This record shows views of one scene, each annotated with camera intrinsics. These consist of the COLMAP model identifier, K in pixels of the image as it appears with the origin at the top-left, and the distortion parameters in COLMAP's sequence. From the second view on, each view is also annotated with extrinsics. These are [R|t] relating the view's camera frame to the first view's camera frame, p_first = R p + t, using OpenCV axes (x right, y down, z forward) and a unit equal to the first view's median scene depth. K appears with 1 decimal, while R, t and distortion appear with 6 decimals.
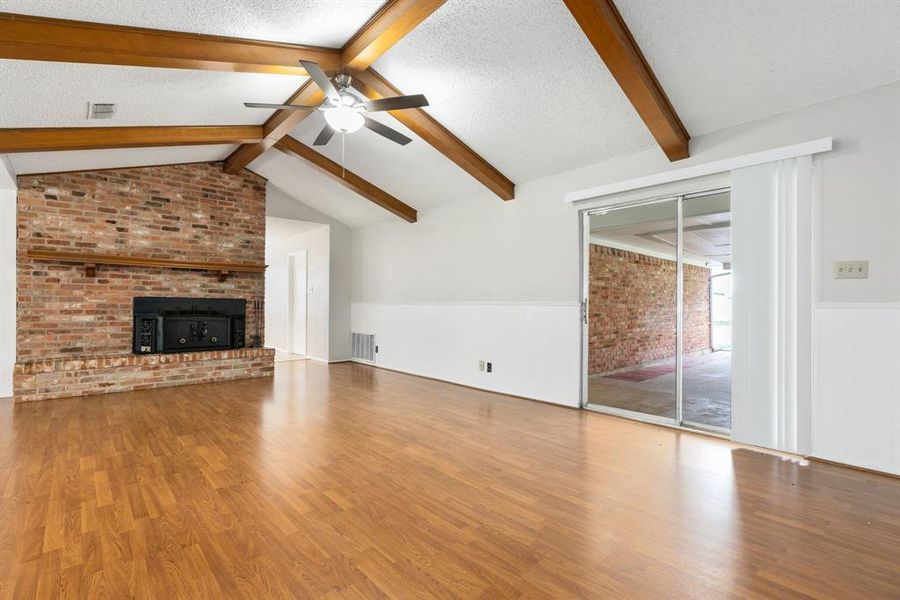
lens RADIAL K [[419.5, 0, 442.5], [0, 419.5, 305.6], [0, 0, 1]] dist [-0.003136, -0.000307]
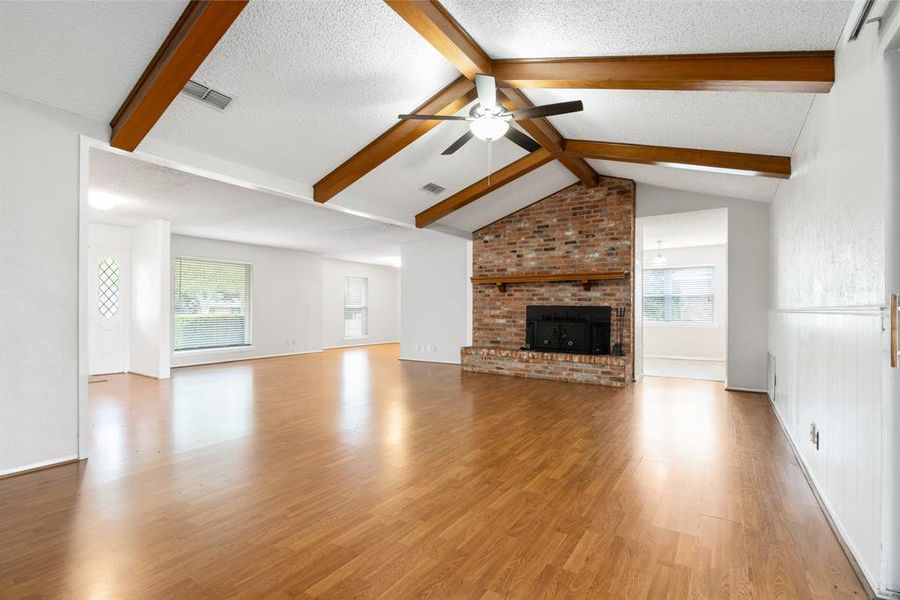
lens RADIAL K [[419.5, 0, 440.6], [0, 419.5, 305.4], [0, 0, 1]] dist [-0.003136, -0.000307]
pose [[0.227660, -0.012772, -0.973657, 0.483838], [-0.005426, 0.999882, -0.014384, -0.001559], [0.973726, 0.008558, 0.227564, 0.442849]]
